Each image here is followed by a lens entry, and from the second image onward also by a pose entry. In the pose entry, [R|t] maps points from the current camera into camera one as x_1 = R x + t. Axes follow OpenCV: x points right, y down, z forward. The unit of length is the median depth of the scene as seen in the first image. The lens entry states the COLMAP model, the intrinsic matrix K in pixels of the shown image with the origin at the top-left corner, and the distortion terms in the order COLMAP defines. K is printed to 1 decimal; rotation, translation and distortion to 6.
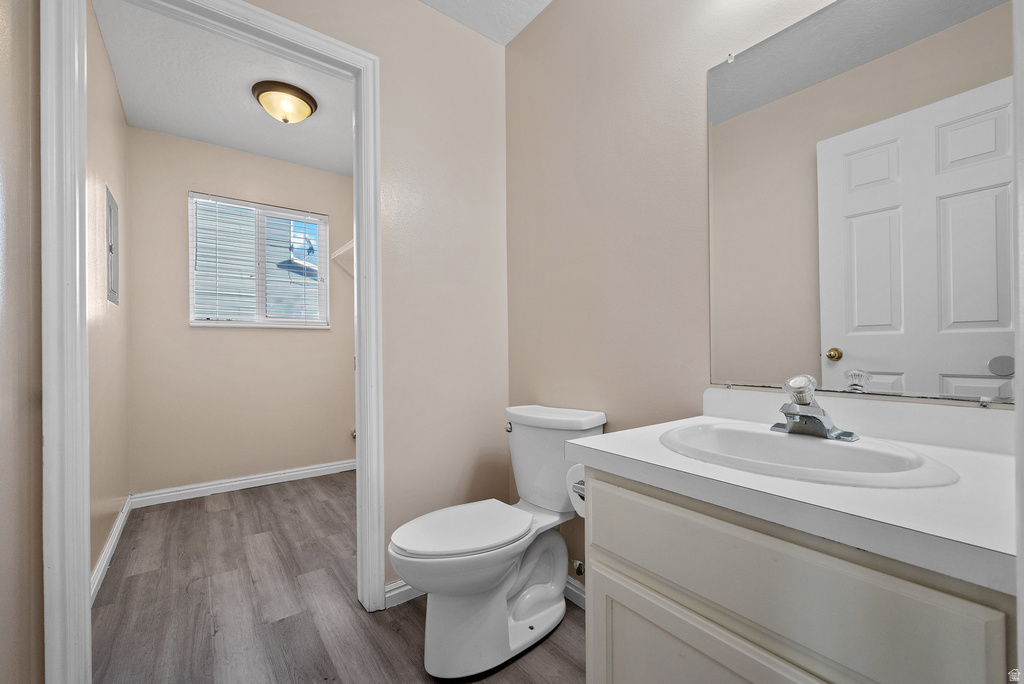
lens RADIAL K [[429.0, 0, 519.6], [0, 429.0, 345.9], [0, 0, 1]] dist [0.001271, -0.000815]
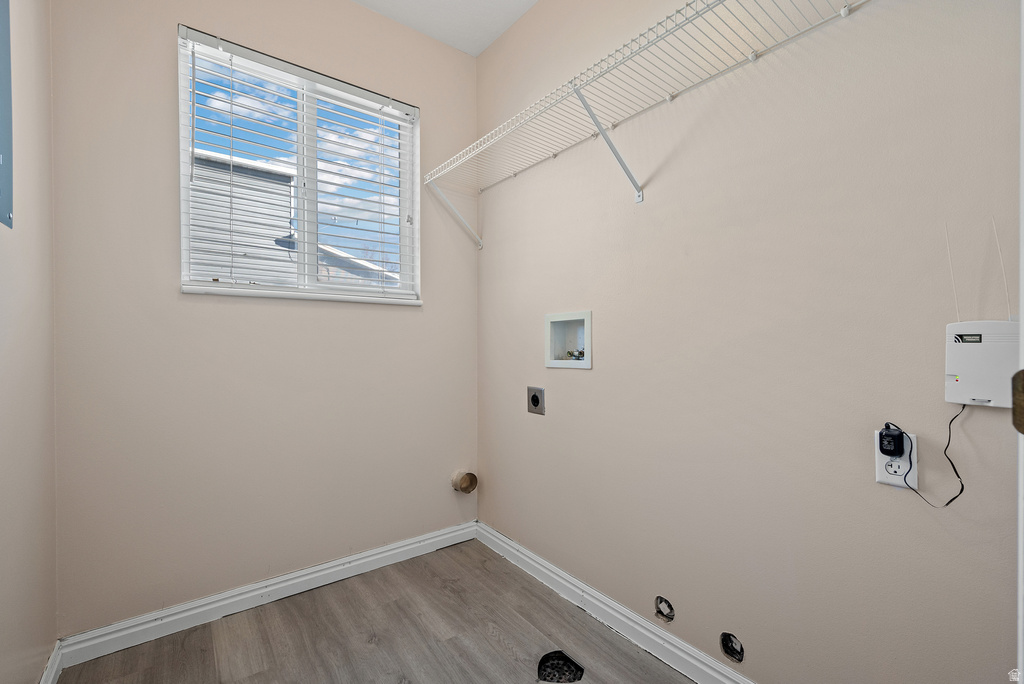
lens RADIAL K [[429.0, 0, 504.6], [0, 429.0, 342.5], [0, 0, 1]] dist [0.001271, -0.000815]
pose [[0.999961, 0.004522, 0.007612, -0.375627], [-0.004596, 0.999942, 0.009761, 0.005551], [-0.007568, -0.009796, 0.999923, 0.471289]]
